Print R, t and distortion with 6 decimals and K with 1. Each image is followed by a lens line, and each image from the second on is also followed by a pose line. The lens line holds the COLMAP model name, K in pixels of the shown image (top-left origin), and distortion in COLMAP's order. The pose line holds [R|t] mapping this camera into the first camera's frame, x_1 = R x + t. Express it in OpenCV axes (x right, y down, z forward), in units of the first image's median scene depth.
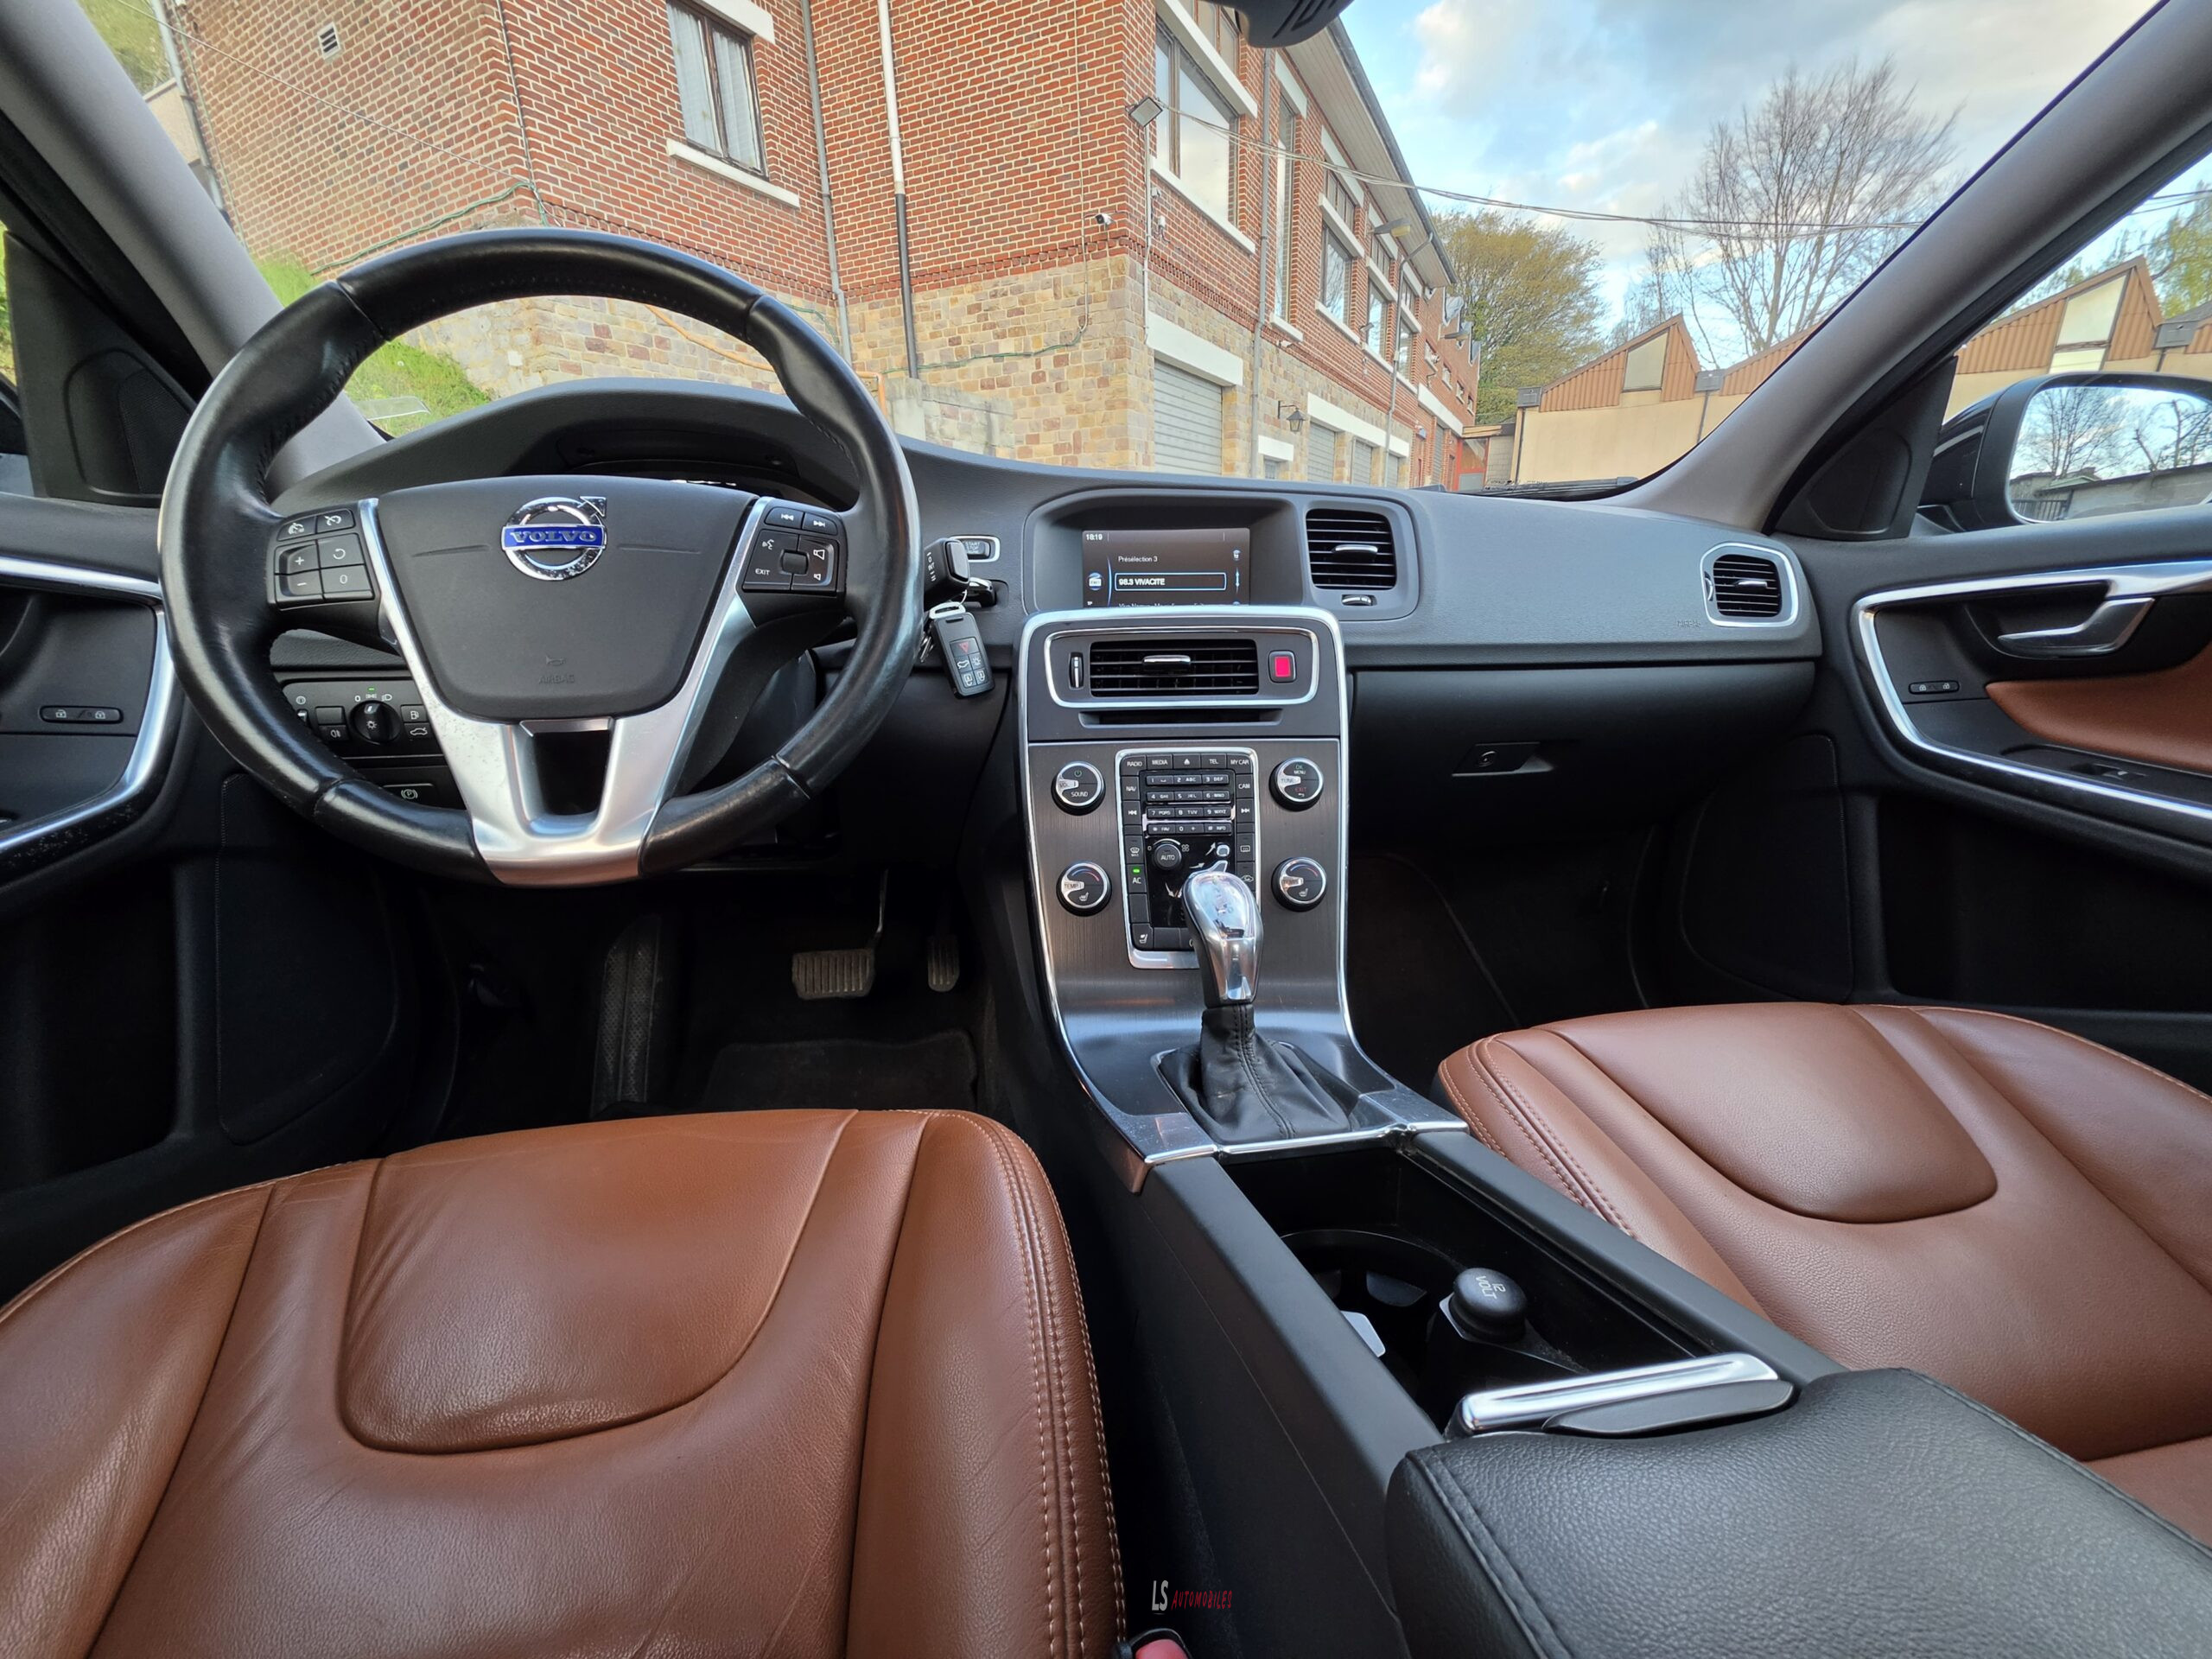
lens RADIAL K [[880.6, 0, 1101.6], [0, 880.6, 830.3], [0, 0, 1]] dist [-0.001418, -0.000286]
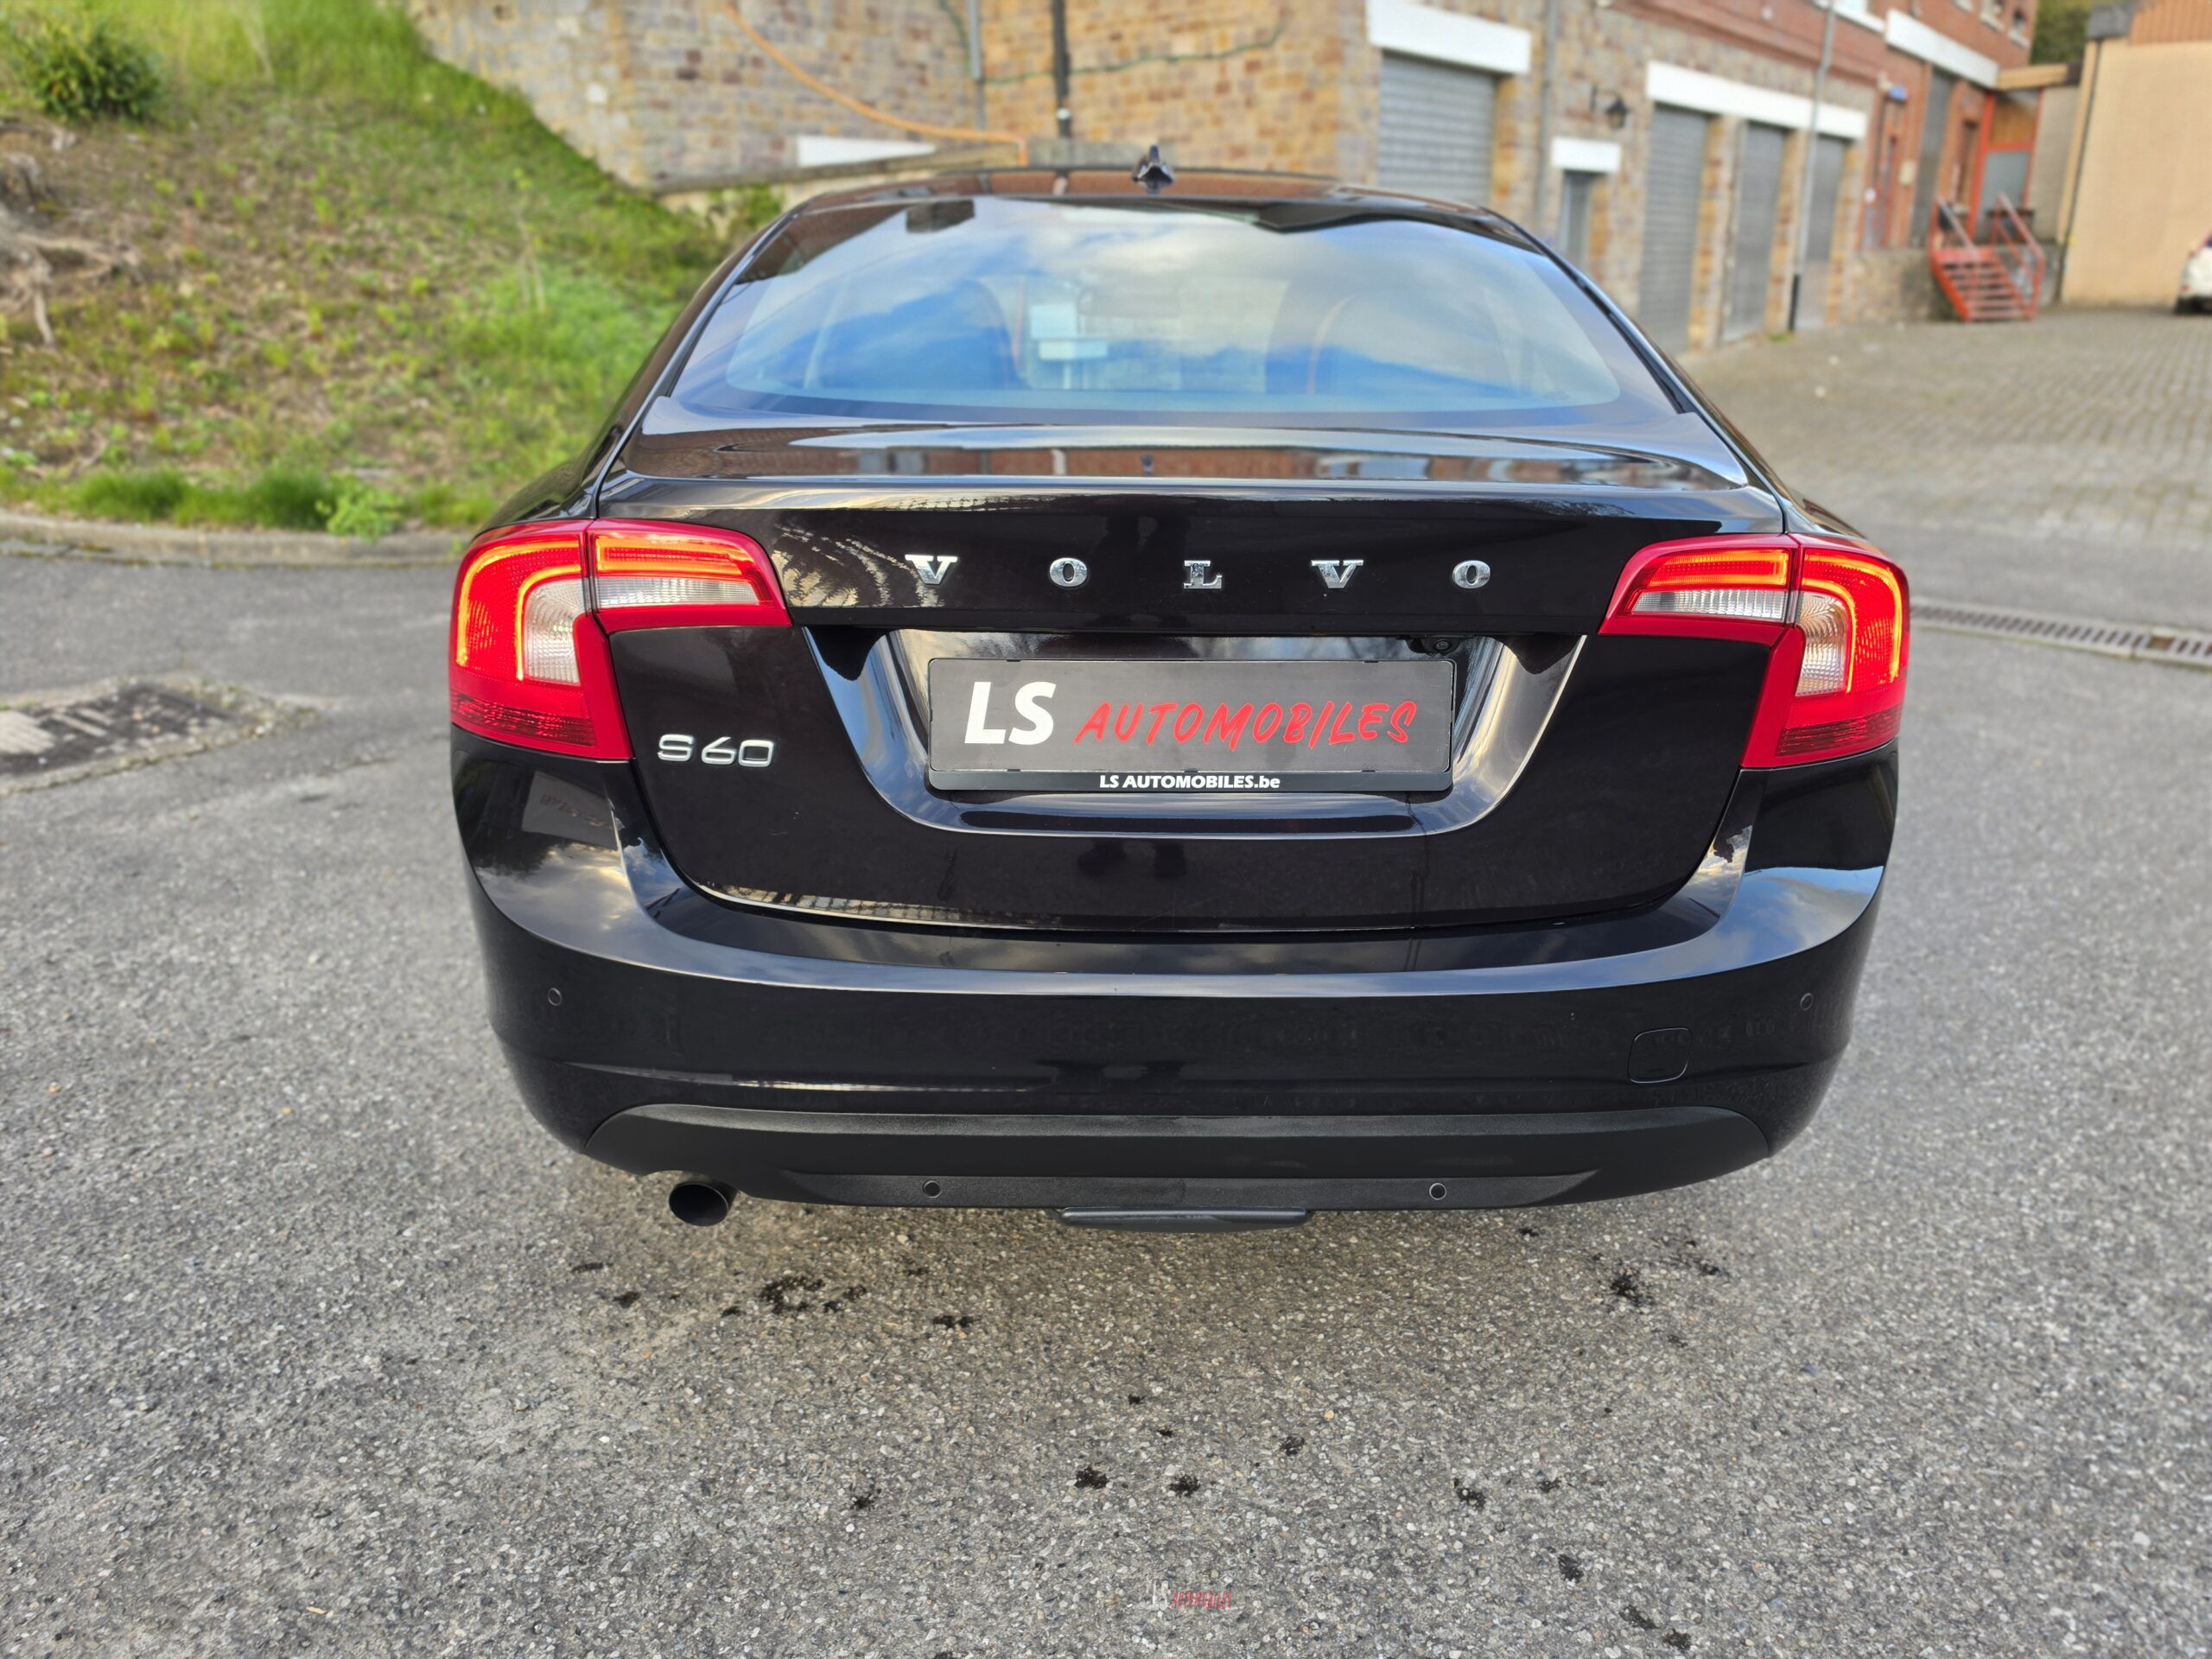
lens RADIAL K [[1546.5, 0, 1112.1], [0, 1546.5, 843.9], [0, 0, 1]] dist [0.007566, -0.007214]
pose [[0.987285, 0.054192, -0.149435, 0.068630], [-0.047203, 0.997637, 0.049927, 0.070018], [0.151787, -0.042239, 0.987510, -0.355446]]
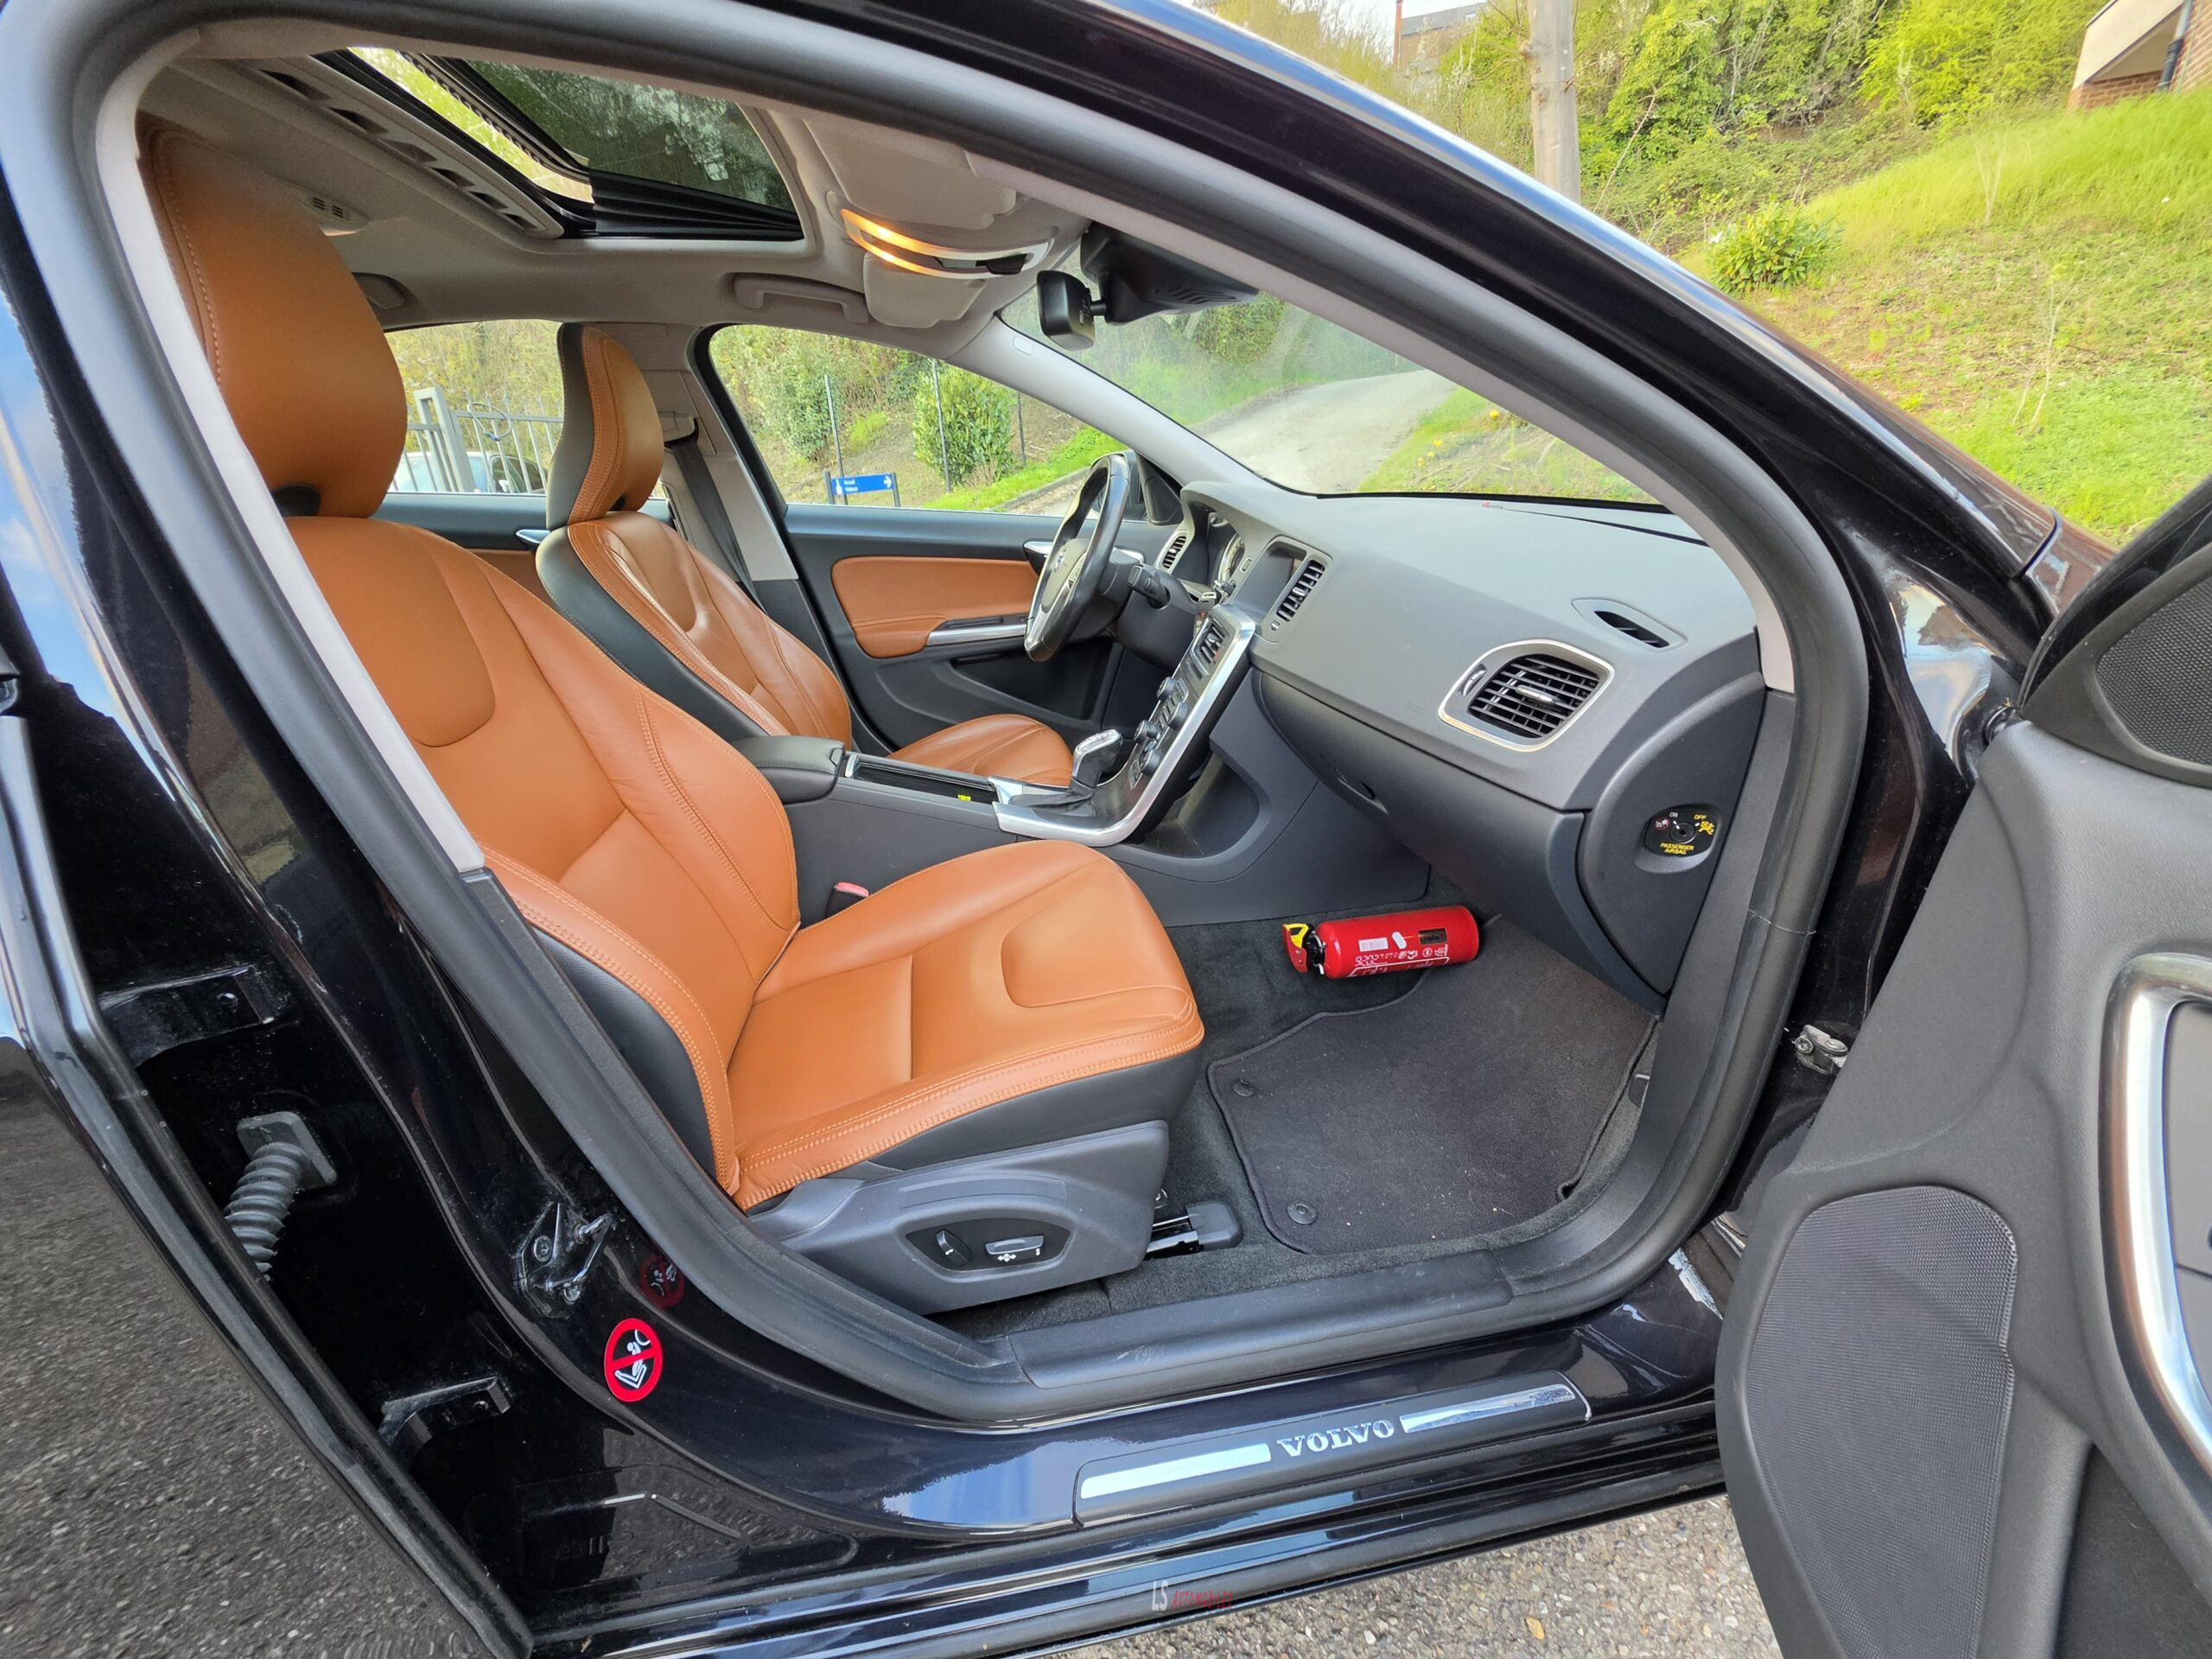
lens RADIAL K [[880.6, 0, 1086.0], [0, 880.6, 839.4], [0, 0, 1]] dist [-0.001418, -0.000286]
pose [[-0.016866, 0.387113, -0.921878, 0.143866], [-0.257284, 0.889281, 0.378132, -0.033399], [0.966189, 0.243563, 0.084599, 0.052721]]
